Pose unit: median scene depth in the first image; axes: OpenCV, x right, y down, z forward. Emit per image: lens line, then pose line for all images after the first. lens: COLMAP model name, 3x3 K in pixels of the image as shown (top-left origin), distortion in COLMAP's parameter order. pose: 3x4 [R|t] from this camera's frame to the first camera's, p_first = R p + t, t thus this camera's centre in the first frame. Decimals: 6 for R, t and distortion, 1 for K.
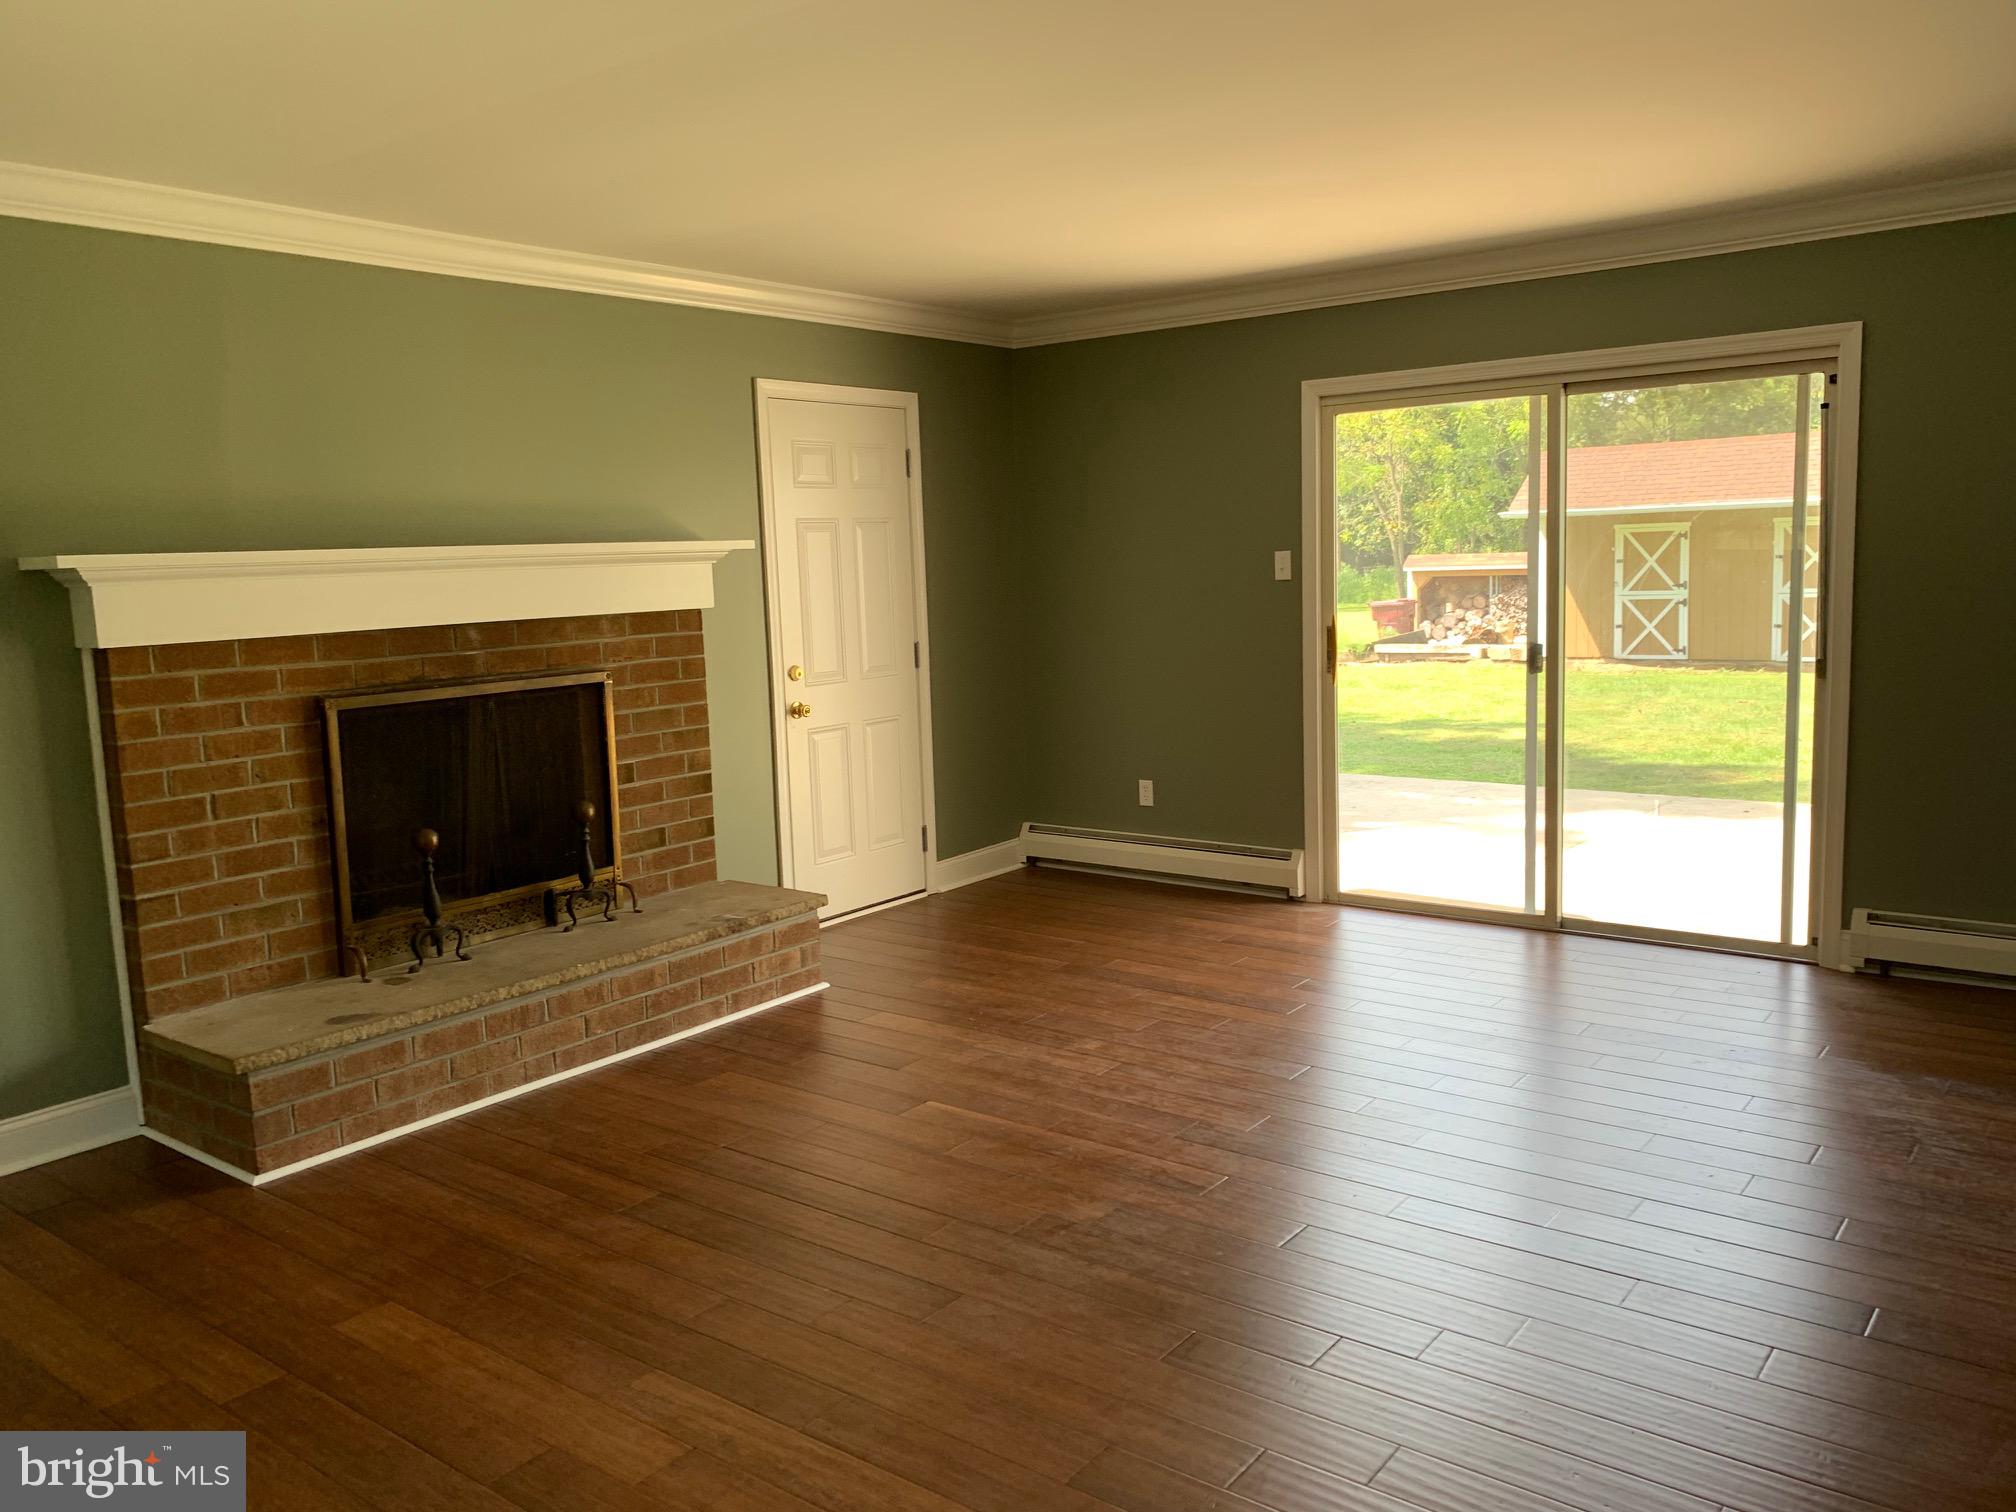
lens RADIAL K [[1529.4, 0, 1010.8], [0, 1529.4, 762.1], [0, 0, 1]] dist [0.024633, -0.030627]
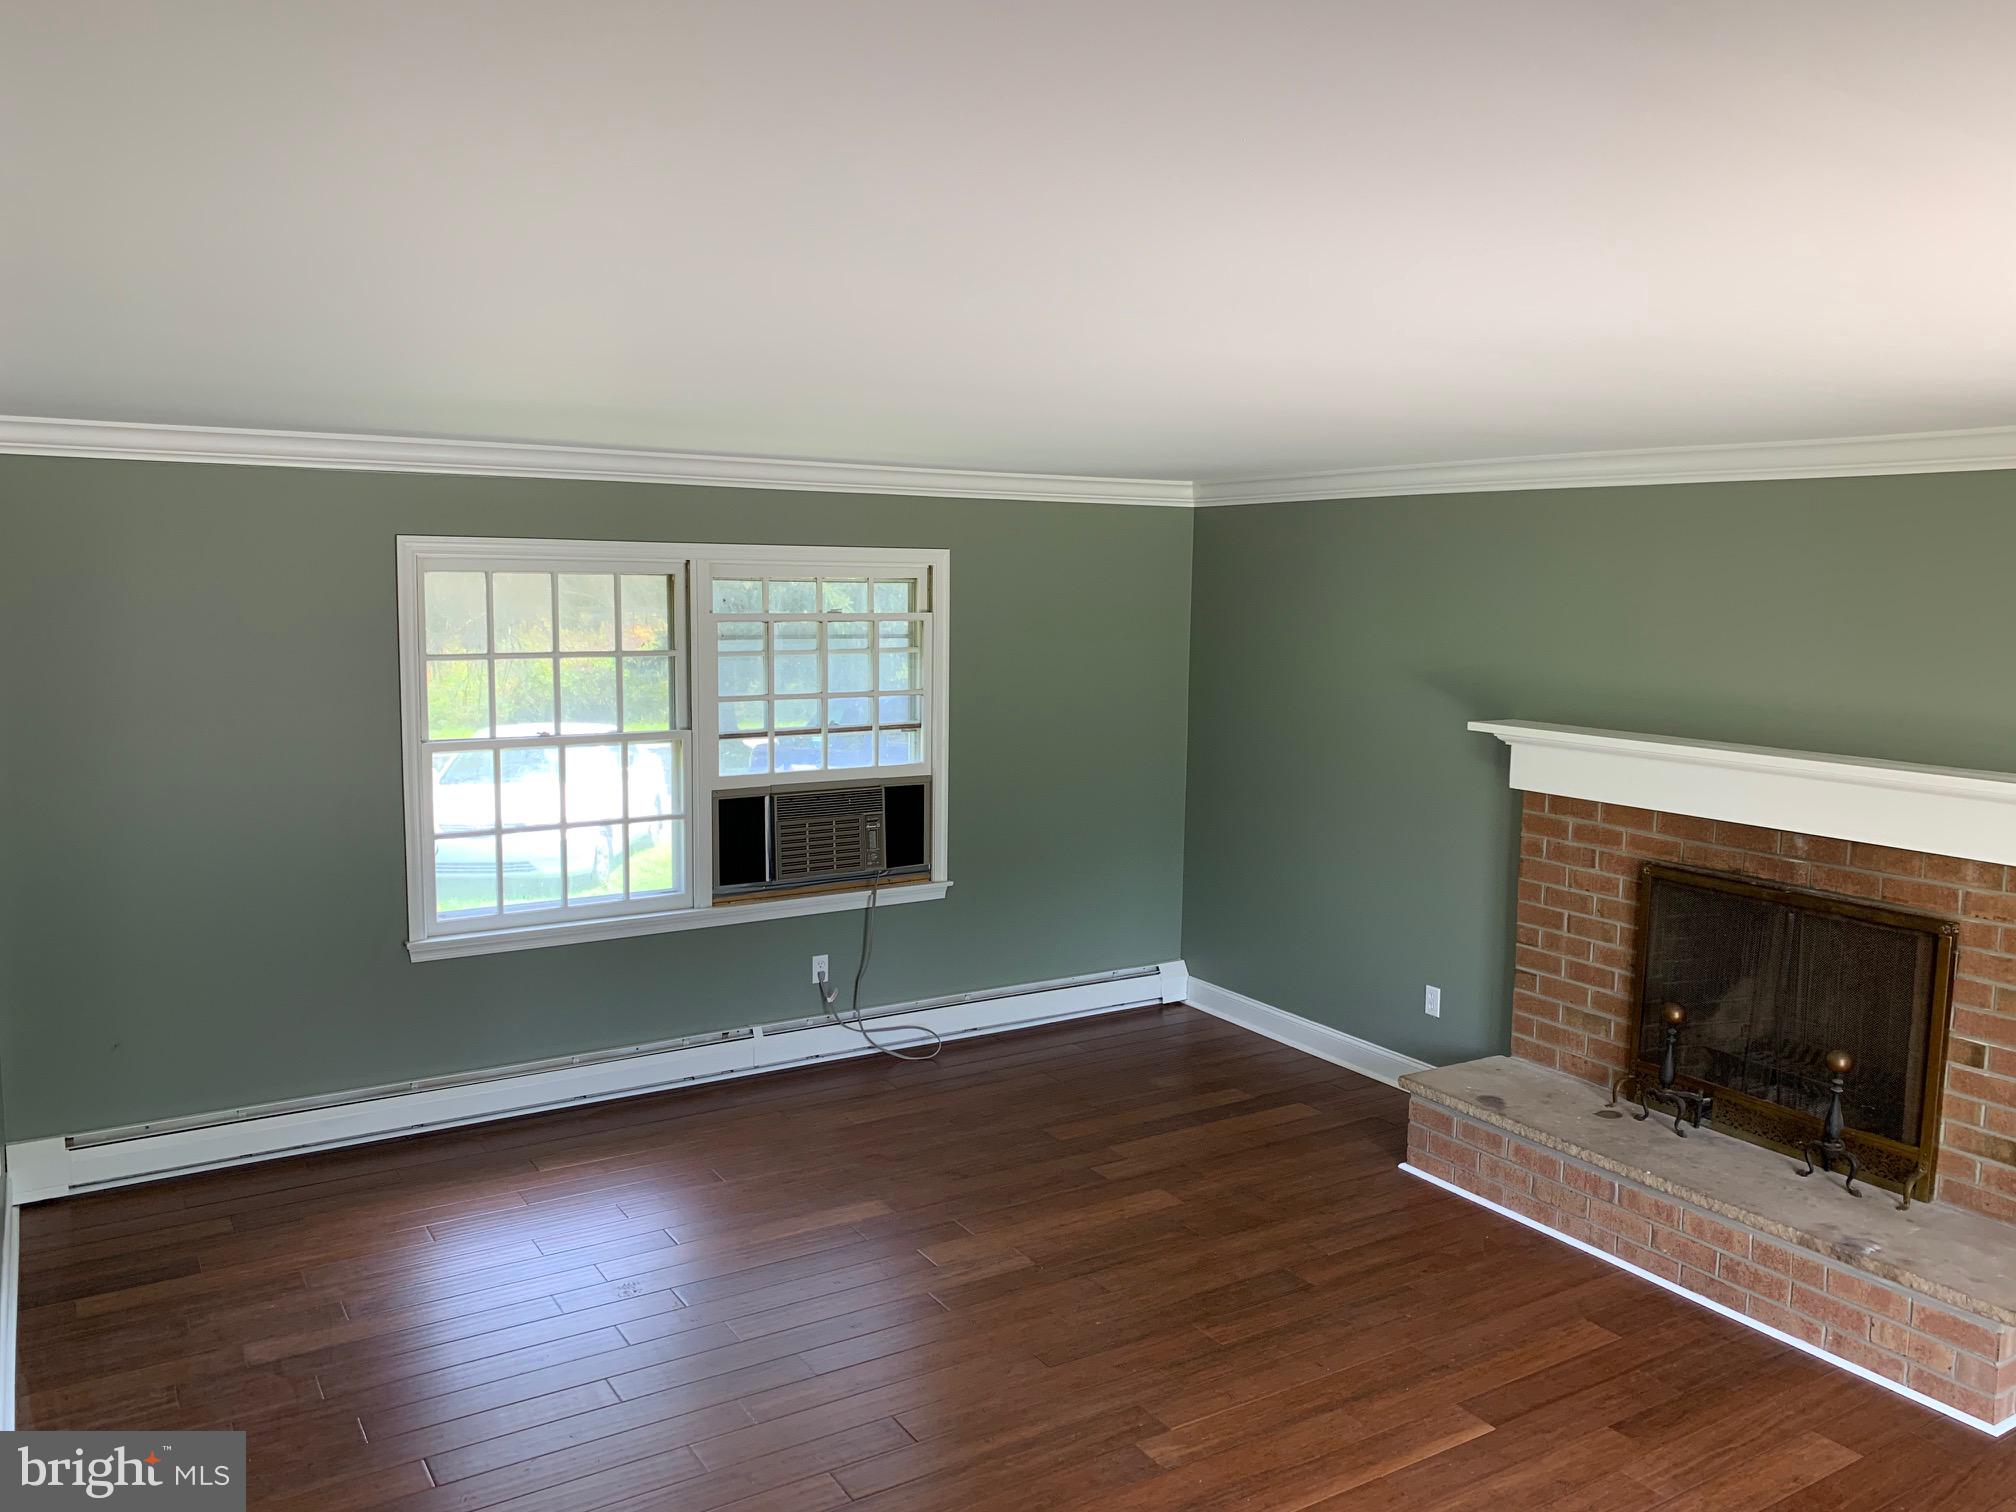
lens RADIAL K [[1529.4, 0, 1013.1], [0, 1529.4, 754.9], [0, 0, 1]] dist [0.024633, -0.030627]
pose [[-0.342892, 0.140701, -0.928778, 0.803686], [-0.130413, 0.972015, 0.195397, -0.293164], [0.930278, 0.188125, -0.314947, 0.923584]]
